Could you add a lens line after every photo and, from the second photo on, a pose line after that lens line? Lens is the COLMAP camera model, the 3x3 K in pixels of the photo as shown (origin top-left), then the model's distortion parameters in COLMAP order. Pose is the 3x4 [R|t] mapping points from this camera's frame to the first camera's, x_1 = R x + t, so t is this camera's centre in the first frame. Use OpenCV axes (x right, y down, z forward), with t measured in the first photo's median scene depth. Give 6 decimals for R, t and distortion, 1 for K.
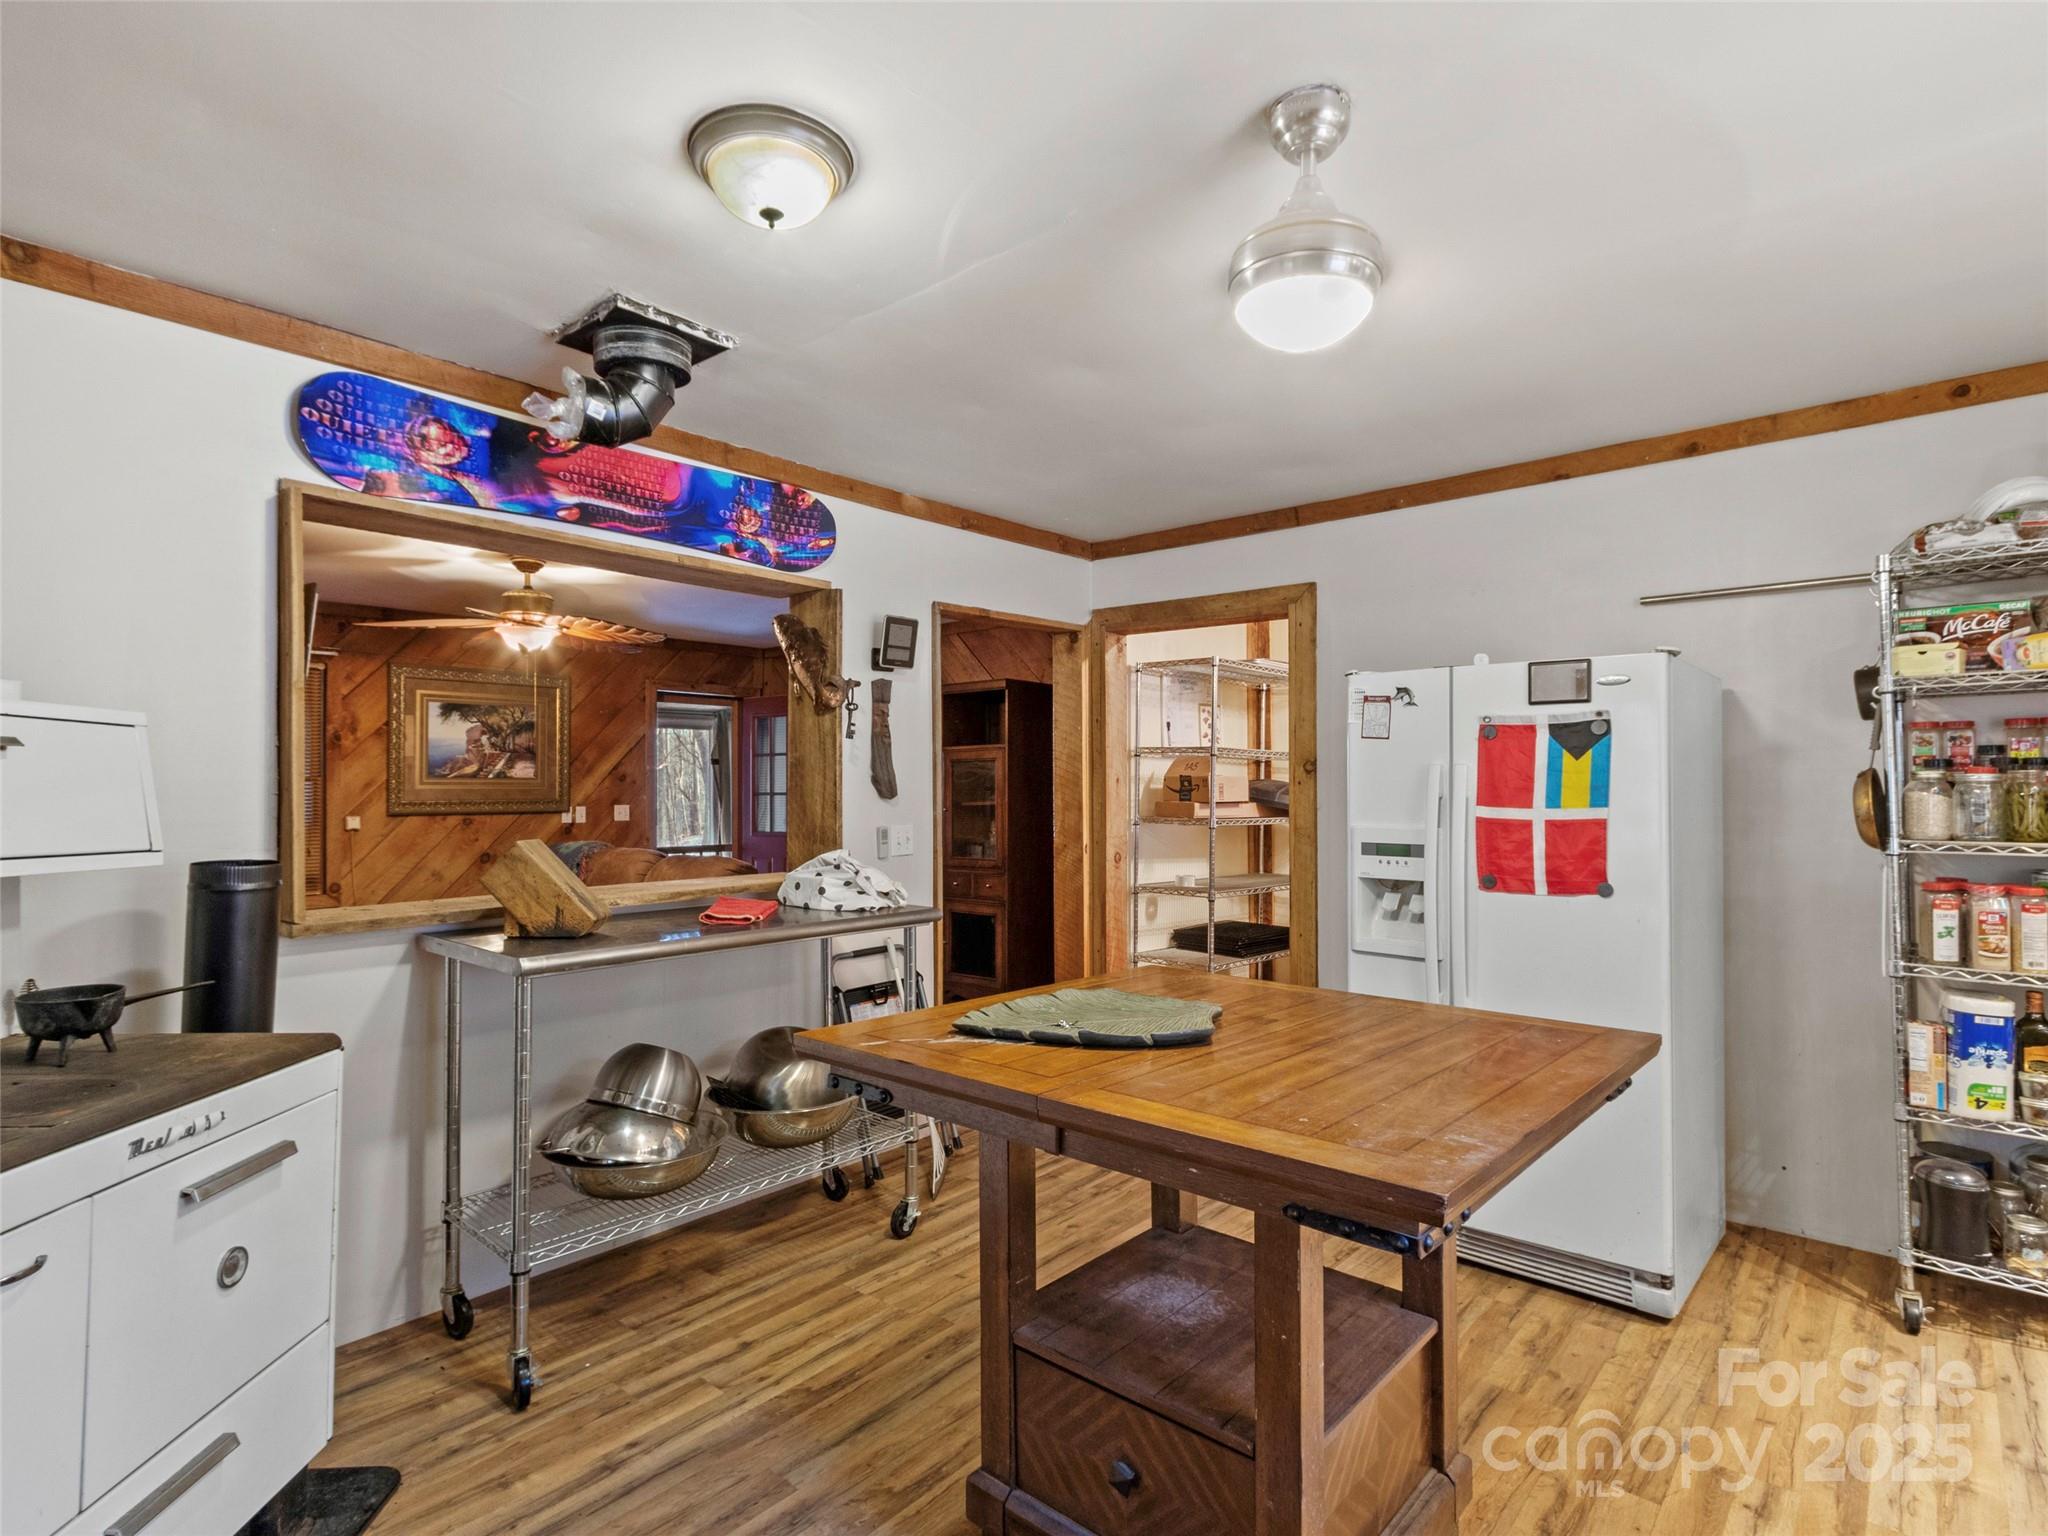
lens RADIAL K [[1069.7, 0, 1022.0], [0, 1069.7, 772.3], [0, 0, 1]] dist [-0.000578, -0.000175]
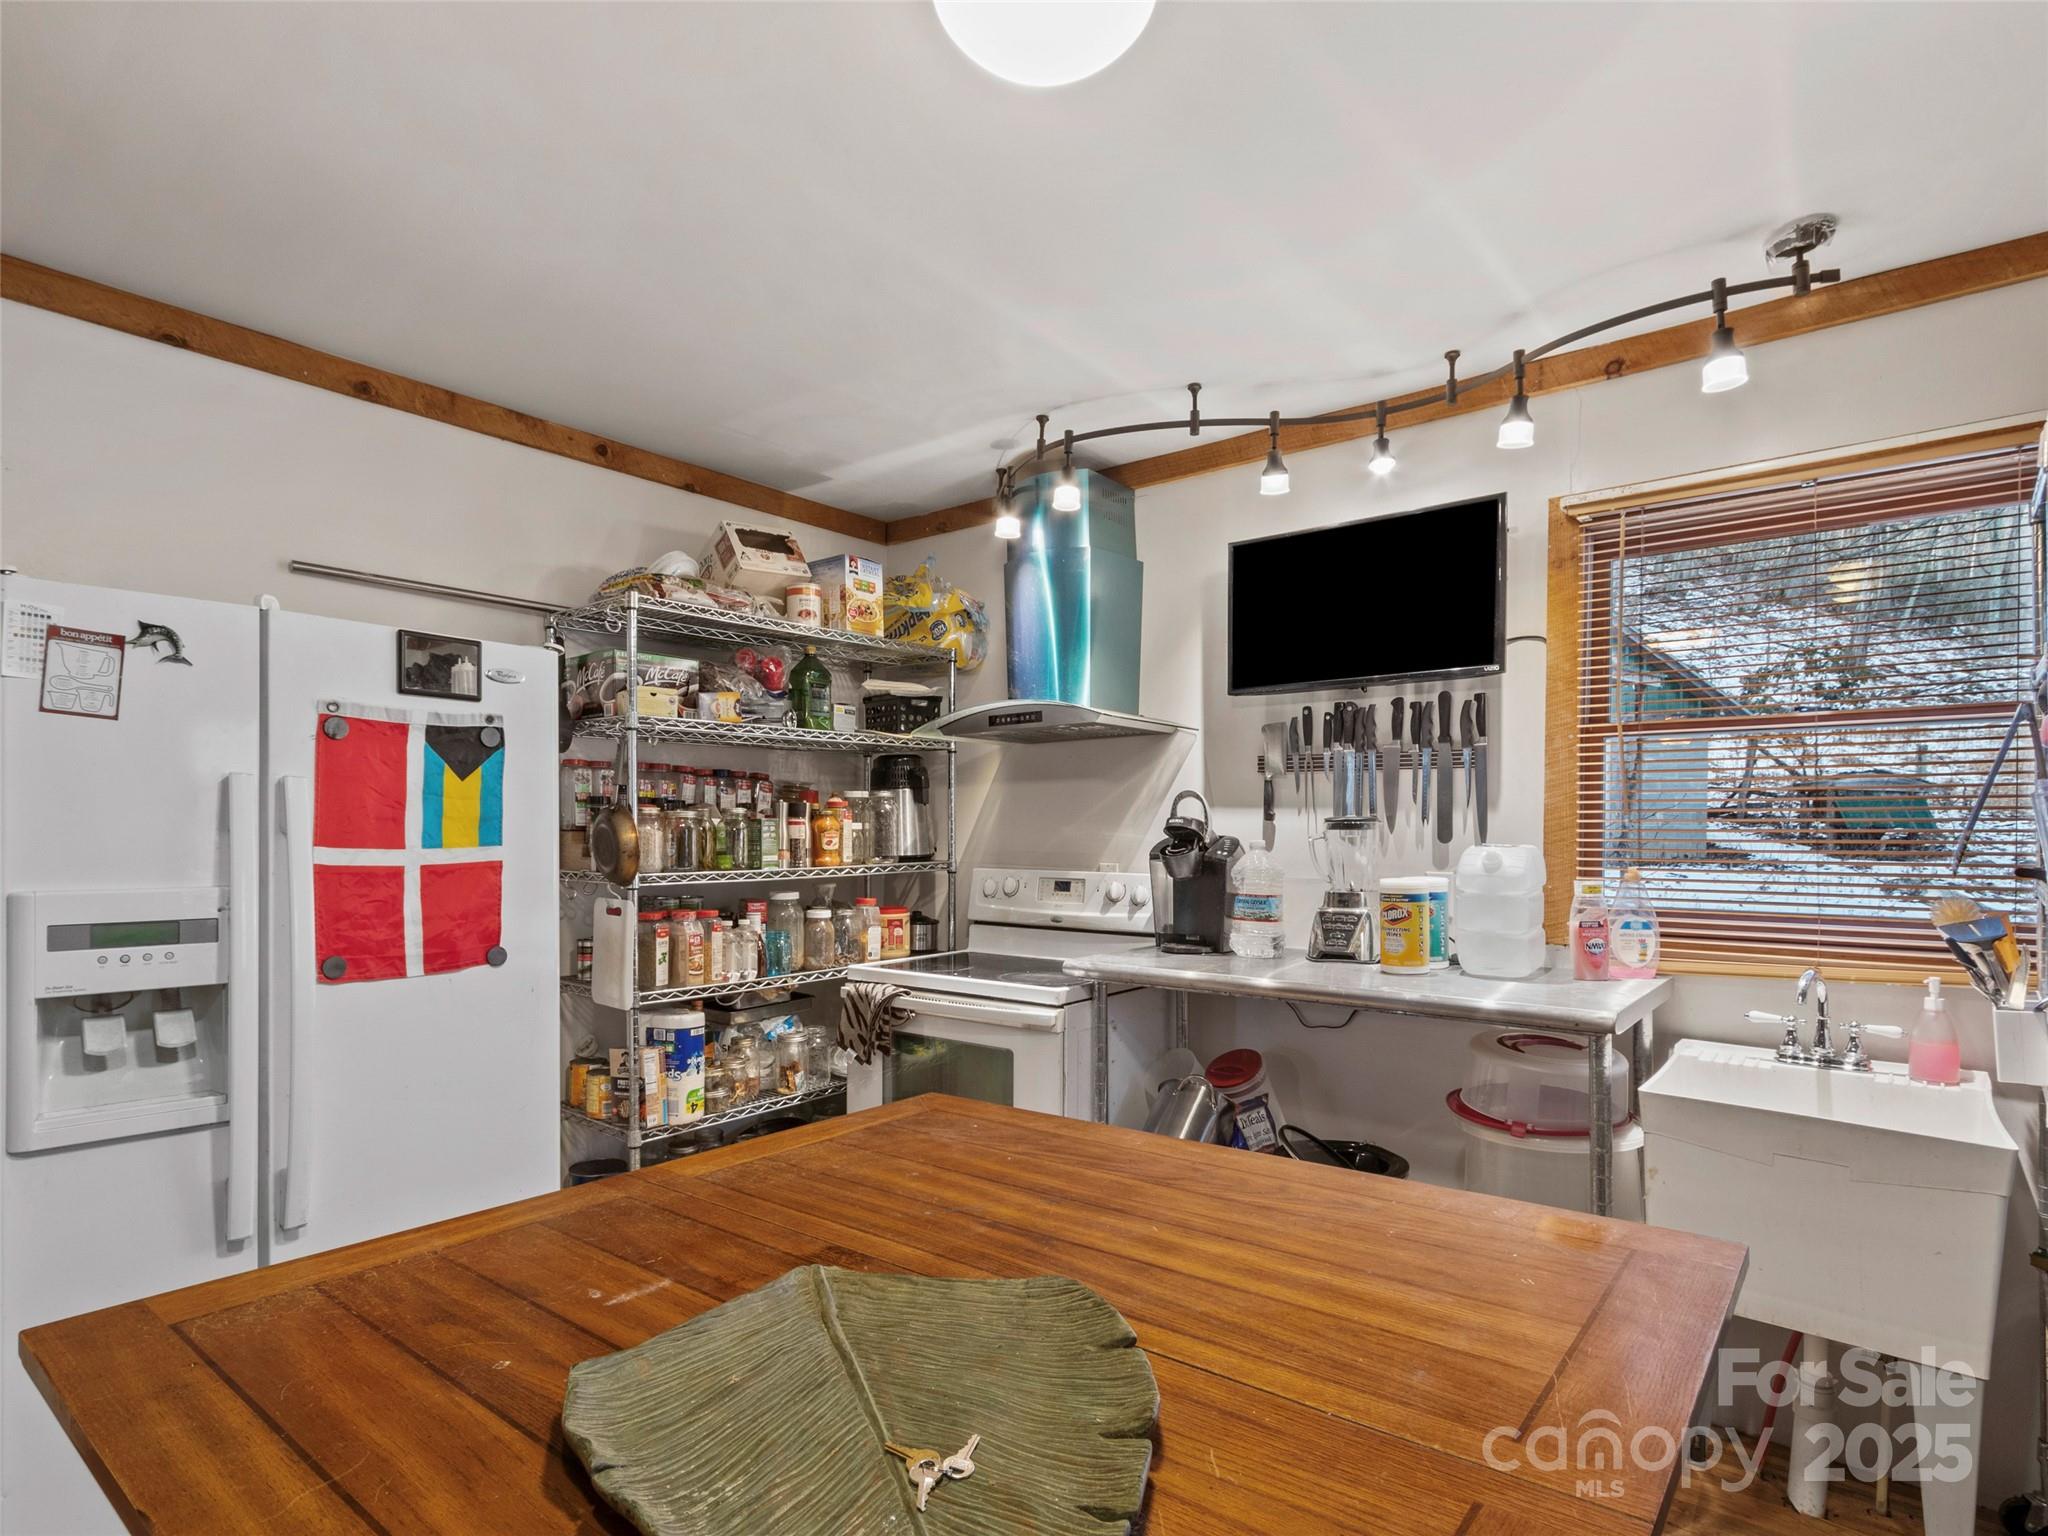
lens RADIAL K [[1069.7, 0, 998.6], [0, 1069.7, 834.6], [0, 0, 1]] dist [-0.000578, -0.000175]
pose [[-0.034180, -0.000704, 0.999415, -0.204316], [-0.018564, 0.999828, 0.000069, 0.018103], [-0.999243, -0.018551, -0.034188, 0.657429]]
